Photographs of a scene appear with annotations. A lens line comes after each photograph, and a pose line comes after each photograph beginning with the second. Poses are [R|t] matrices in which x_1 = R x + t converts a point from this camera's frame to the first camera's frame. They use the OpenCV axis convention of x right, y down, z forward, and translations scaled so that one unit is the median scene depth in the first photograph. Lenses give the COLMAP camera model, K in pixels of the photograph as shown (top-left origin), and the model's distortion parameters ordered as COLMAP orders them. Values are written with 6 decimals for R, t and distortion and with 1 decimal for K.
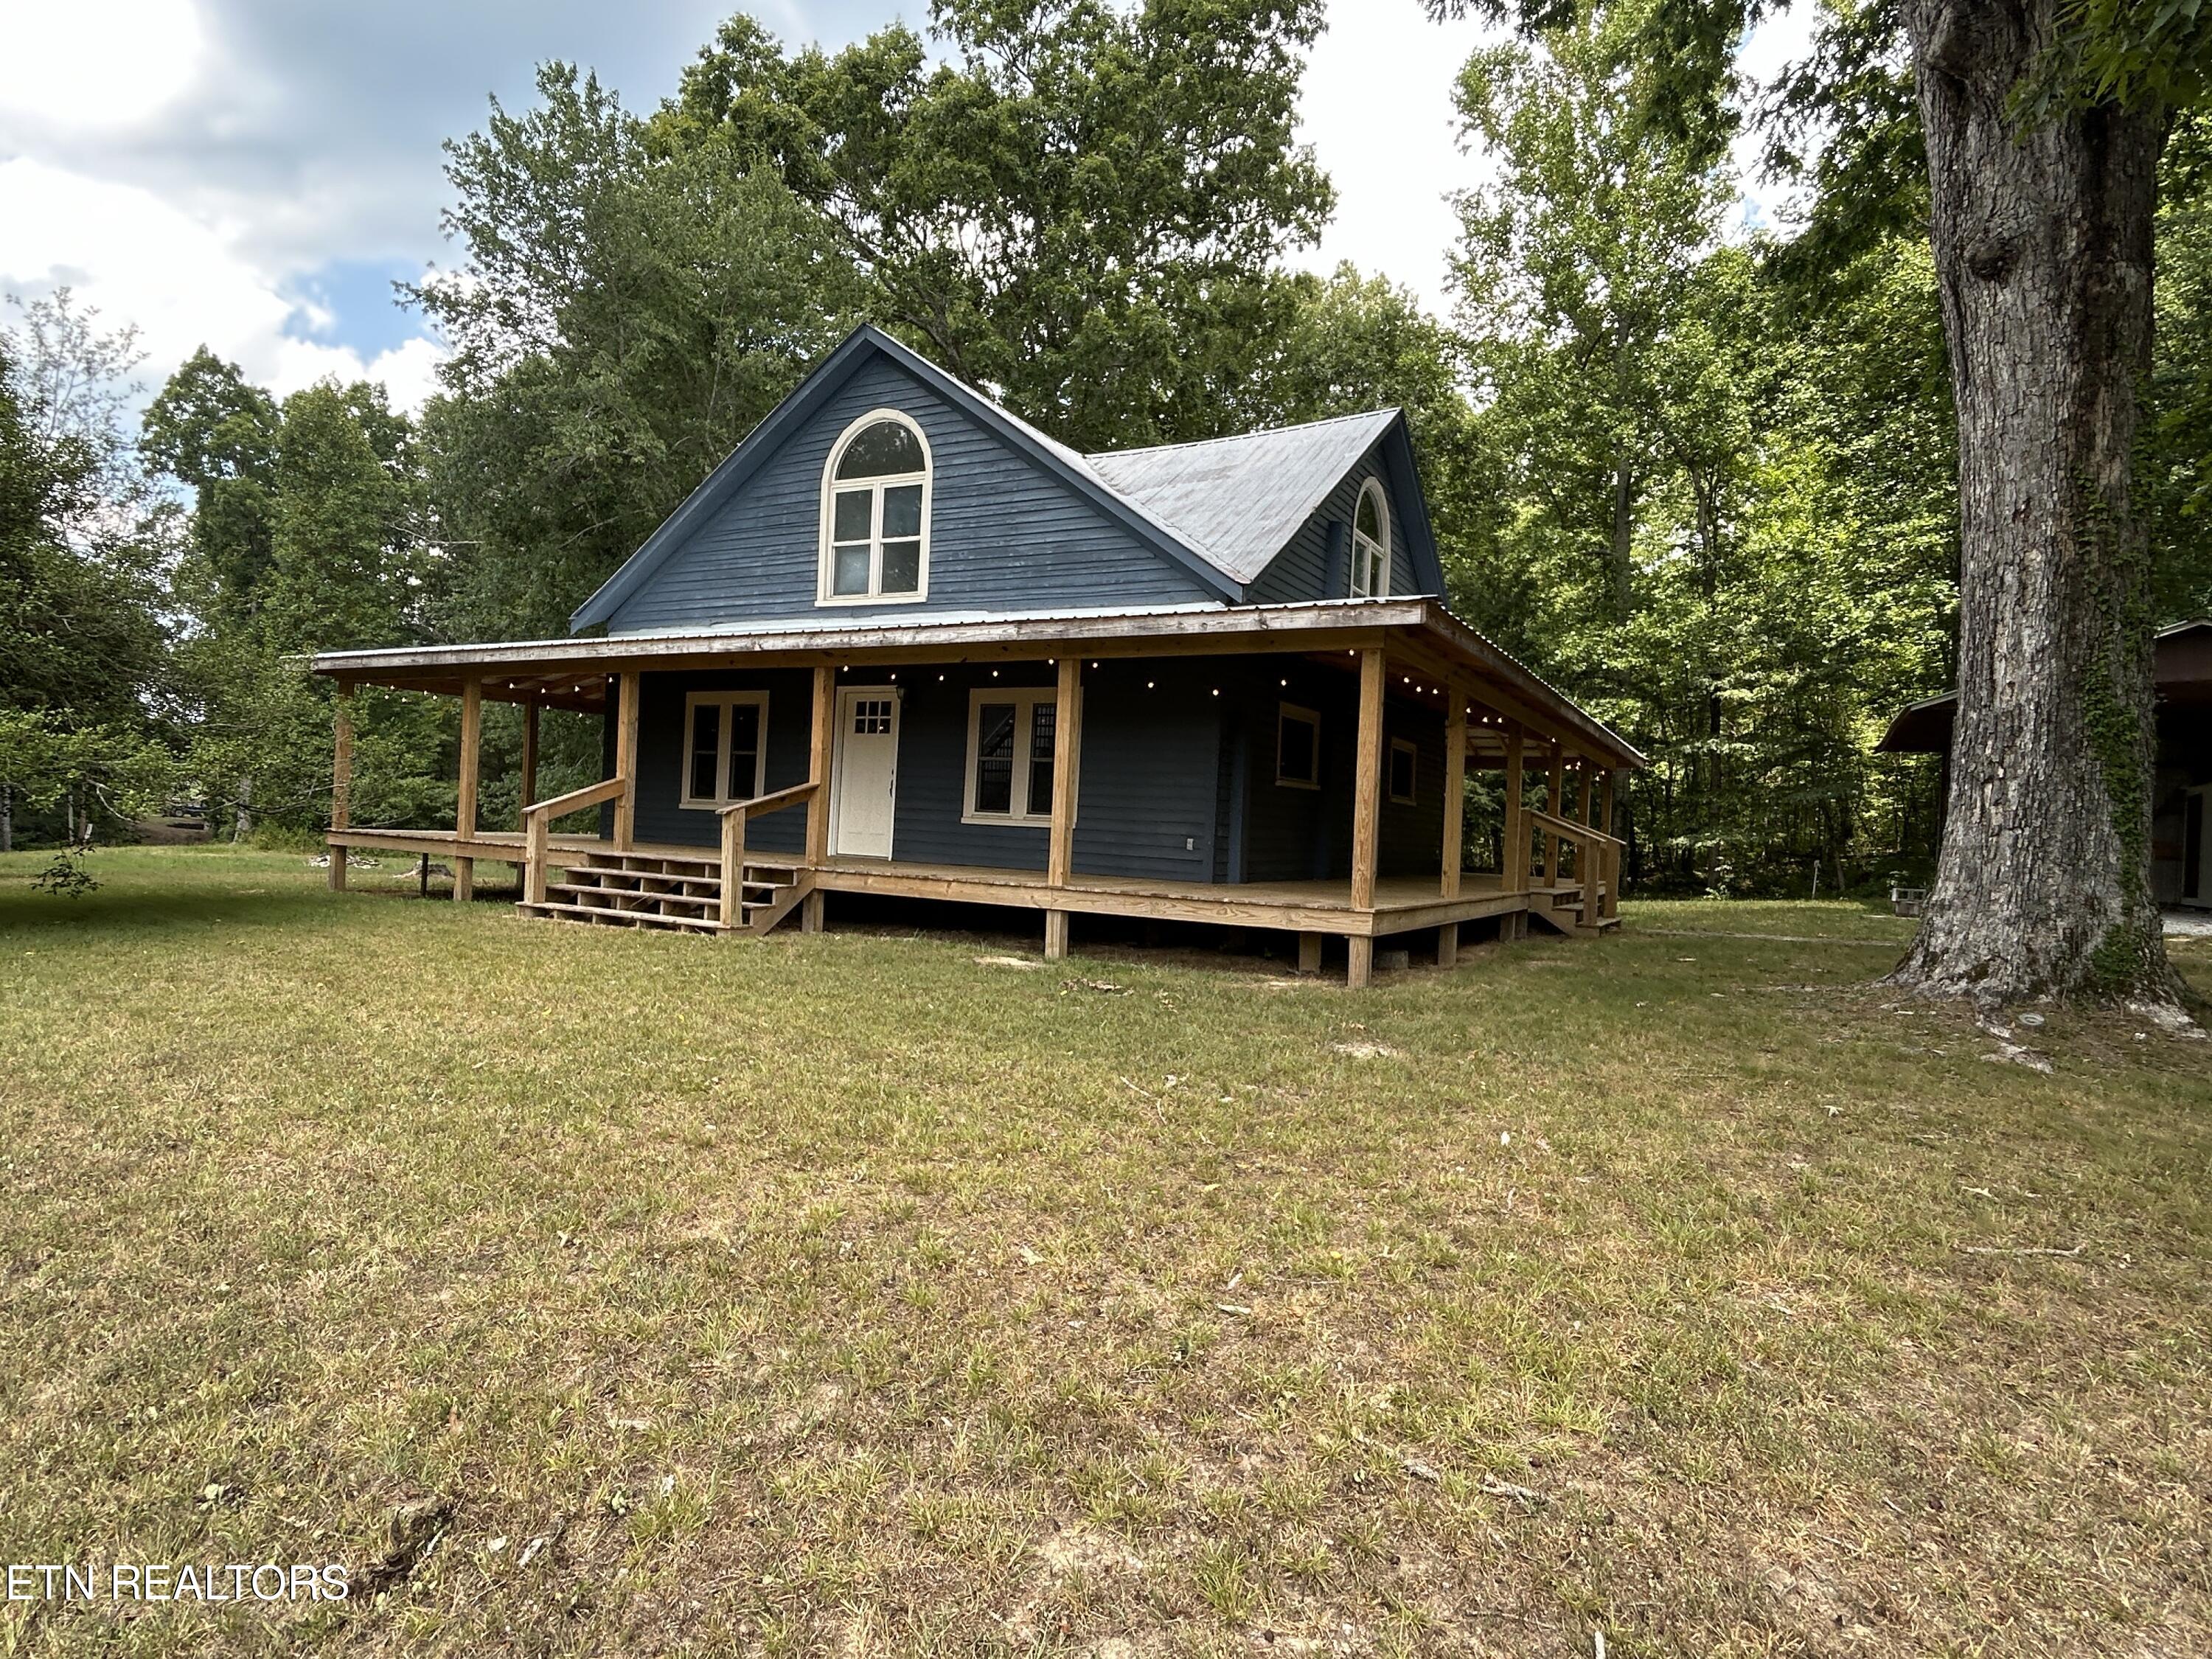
lens RADIAL K [[1175.9, 0, 1106.0], [0, 1175.9, 829.5], [0, 0, 1]] dist [0.000102, -0.000163]
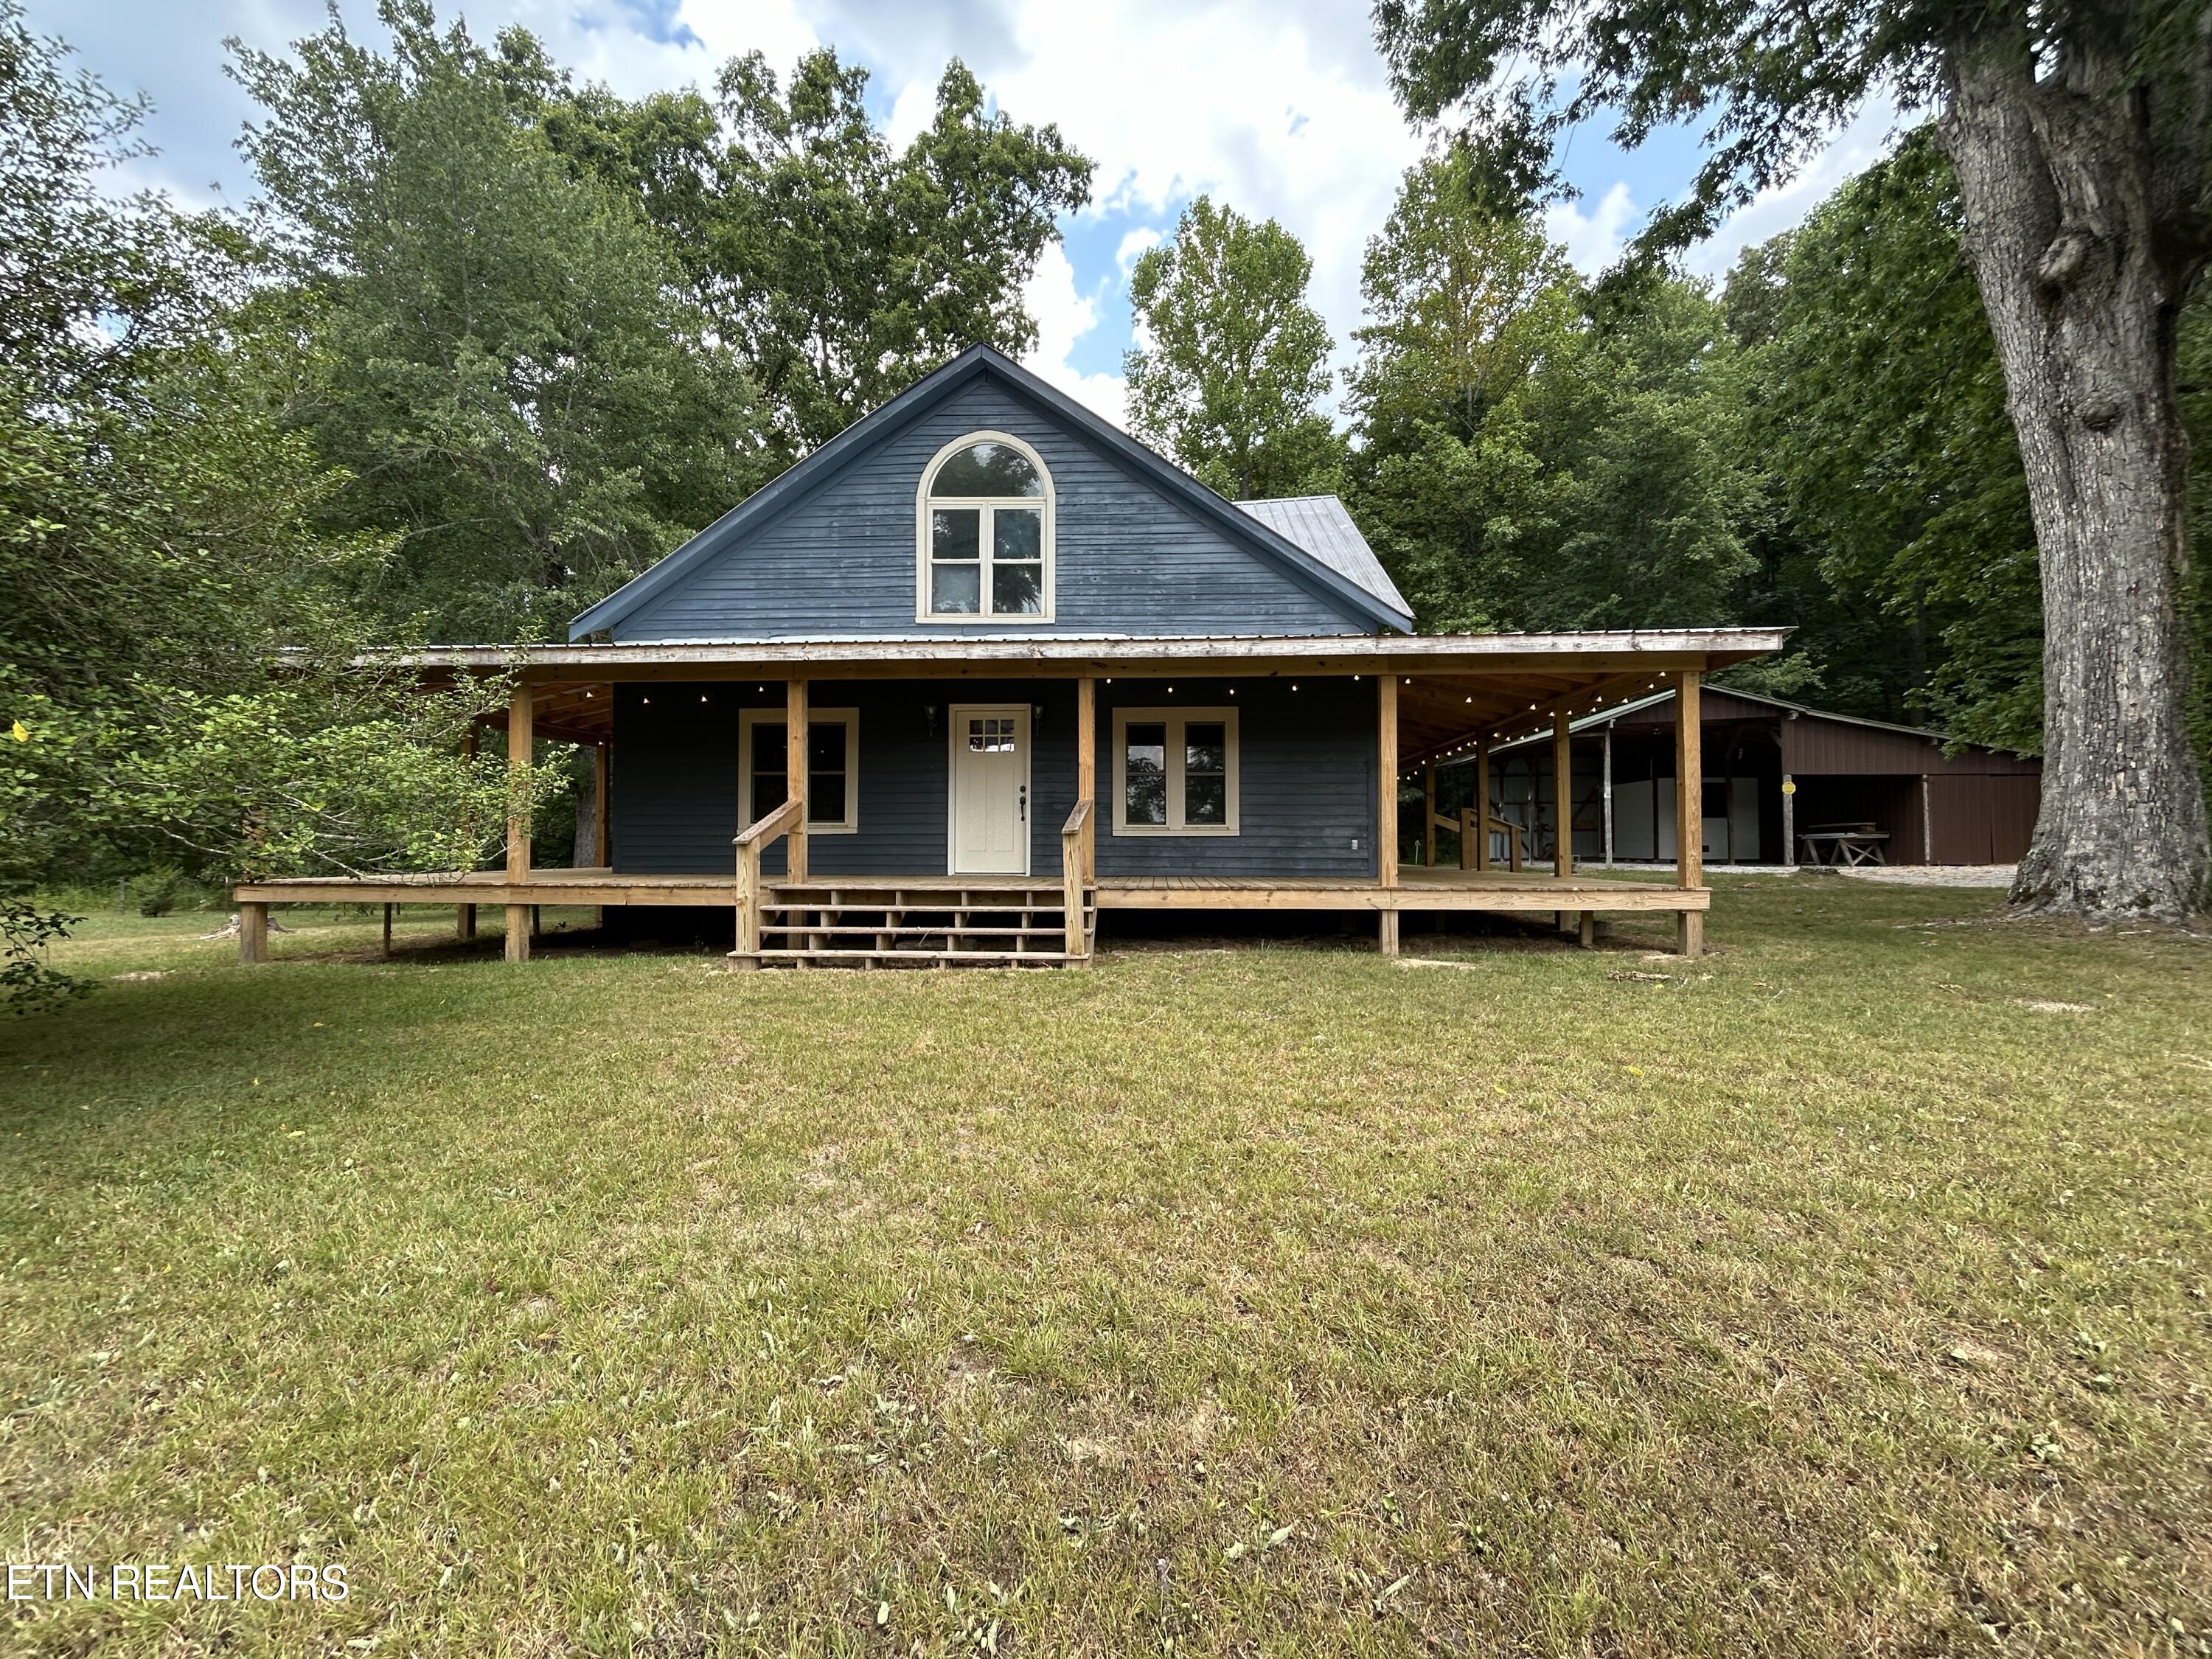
lens RADIAL K [[886.4, 0, 1106.0], [0, 886.4, 829.5], [0, 0, 1]] dist [-0.000126, -0.000380]
pose [[0.902573, -0.039911, 0.428684, -0.523962], [0.042780, 0.999080, 0.002946, -0.015153], [-0.428407, 0.015680, 0.903450, 0.325833]]
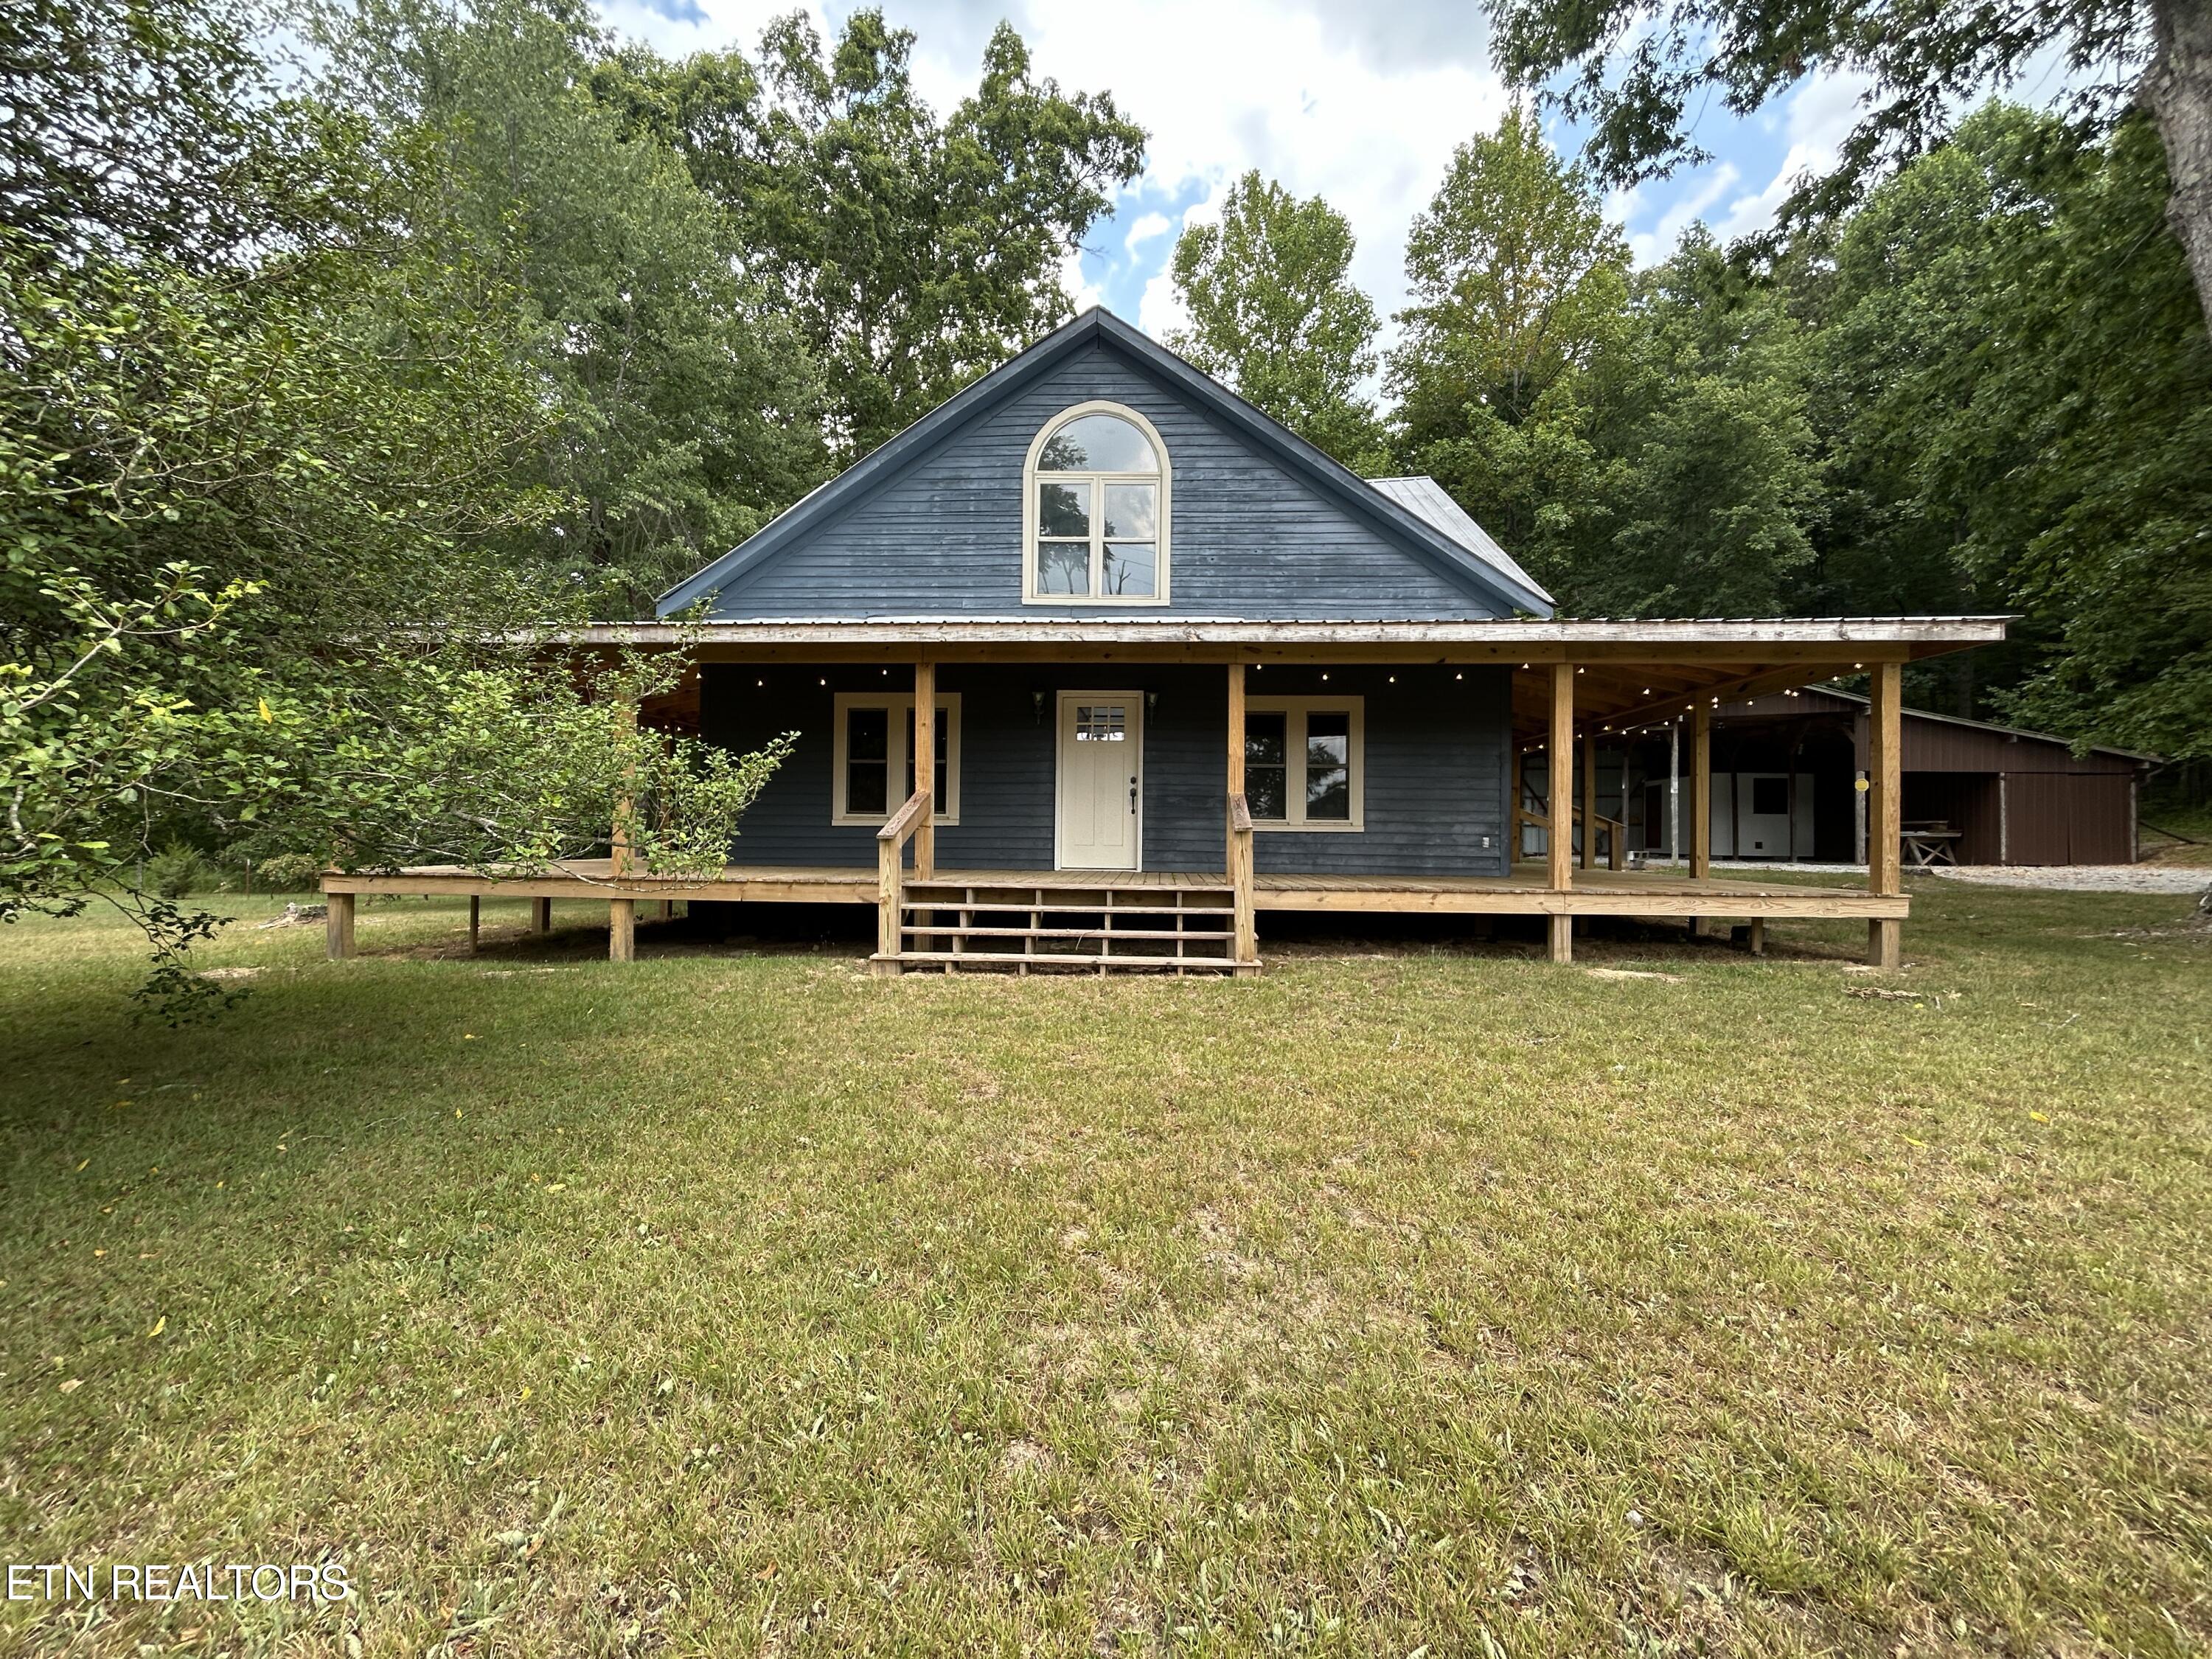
lens RADIAL K [[886.0, 0, 1106.0], [0, 886.0, 829.5], [0, 0, 1]] dist [-0.000127, 0.000143]
pose [[0.901817, -0.036945, 0.430535, -0.607087], [0.032986, 0.999317, 0.016660, -0.024923], [-0.430857, -0.000823, 0.902420, 0.414059]]
